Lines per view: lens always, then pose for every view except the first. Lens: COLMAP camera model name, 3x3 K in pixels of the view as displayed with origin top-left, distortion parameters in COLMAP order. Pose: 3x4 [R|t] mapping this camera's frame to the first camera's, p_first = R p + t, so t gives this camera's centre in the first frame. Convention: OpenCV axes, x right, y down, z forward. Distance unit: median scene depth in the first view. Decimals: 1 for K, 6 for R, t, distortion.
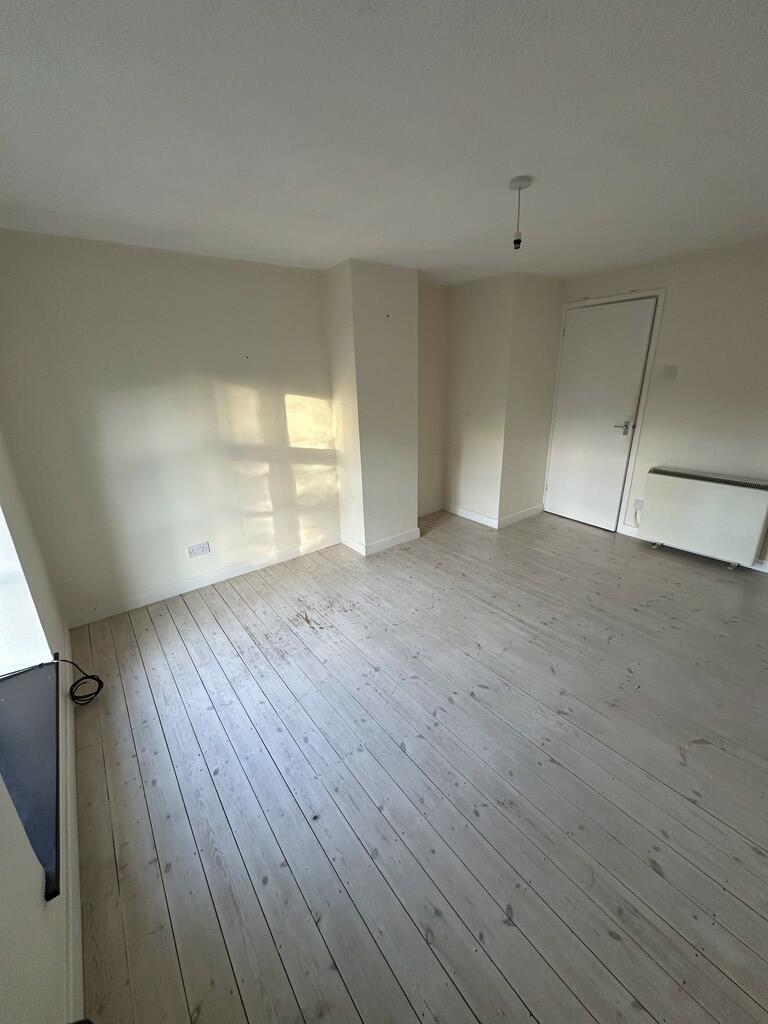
lens RADIAL K [[405.7, 0, 384.0], [0, 405.7, 511.4], [0, 0, 1]] dist [-0.005523, 0.001856]
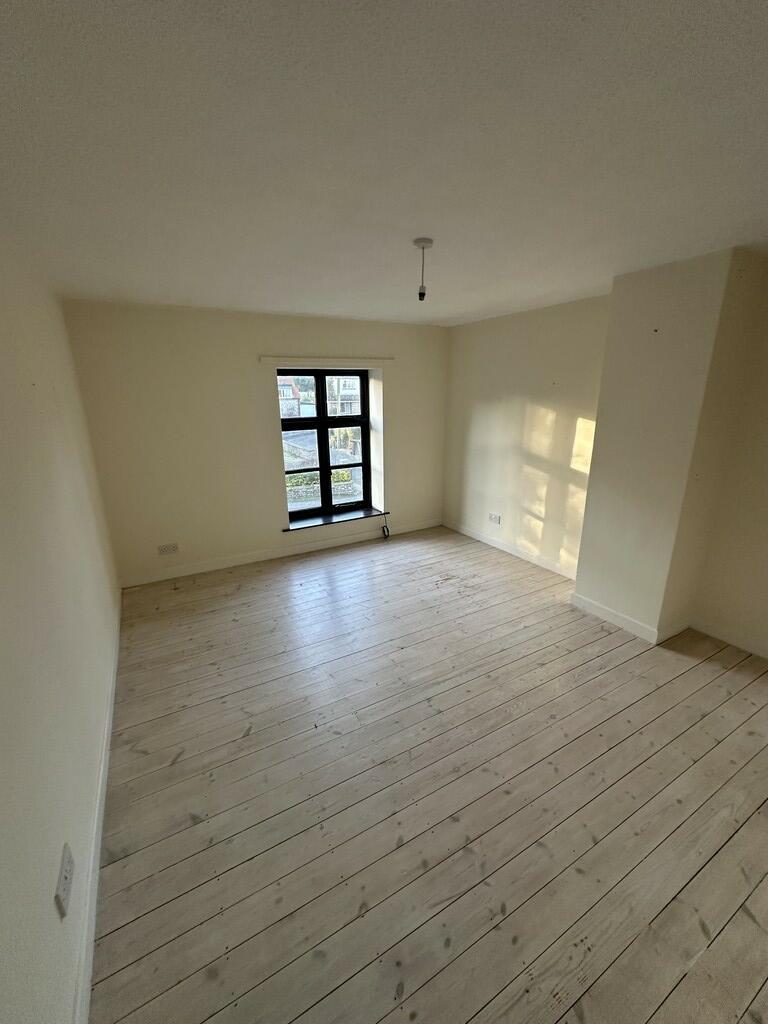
lens RADIAL K [[405.7, 0, 382.1], [0, 405.7, 513.3], [0, 0, 1]] dist [-0.005523, 0.001856]
pose [[-0.137570, 0.311199, -0.940335, 0.968449], [-0.306978, 0.889220, 0.339193, -0.295491], [0.941721, 0.335325, -0.026799, 0.705979]]
